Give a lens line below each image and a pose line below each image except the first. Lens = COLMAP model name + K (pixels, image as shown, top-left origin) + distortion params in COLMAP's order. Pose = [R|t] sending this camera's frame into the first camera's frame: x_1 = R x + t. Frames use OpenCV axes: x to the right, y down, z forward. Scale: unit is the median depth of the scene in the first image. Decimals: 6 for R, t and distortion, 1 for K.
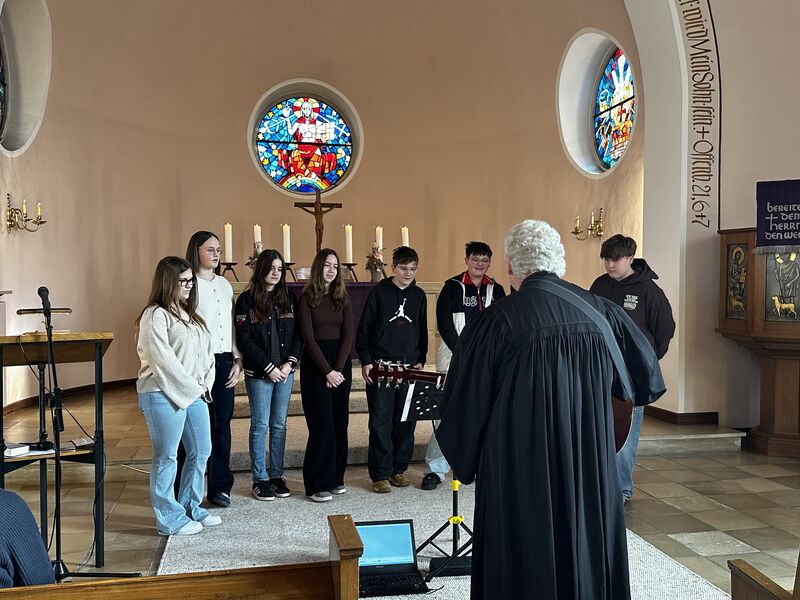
lens RADIAL K [[758.3, 0, 400.0], [0, 758.3, 300.0], [0, 0, 1]] dist [0.238181, -0.484904]
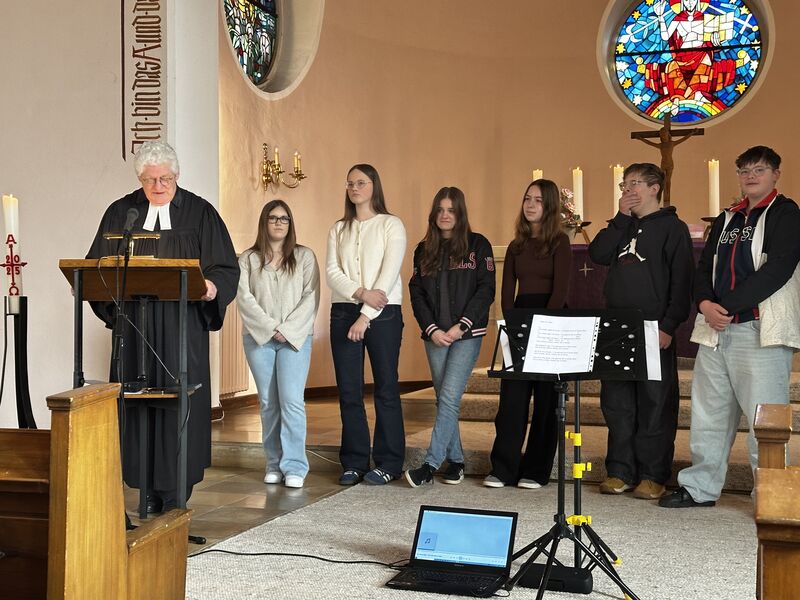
lens RADIAL K [[1110.9, 0, 389.4], [0, 1110.9, 303.7], [0, 0, 1]] dist [0.268282, -0.709380]
pose [[0.865172, 0.001941, -0.501472, 0.152228], [-0.011349, 0.999812, -0.015711, 0.037498], [0.501348, 0.019284, 0.865031, 0.011739]]
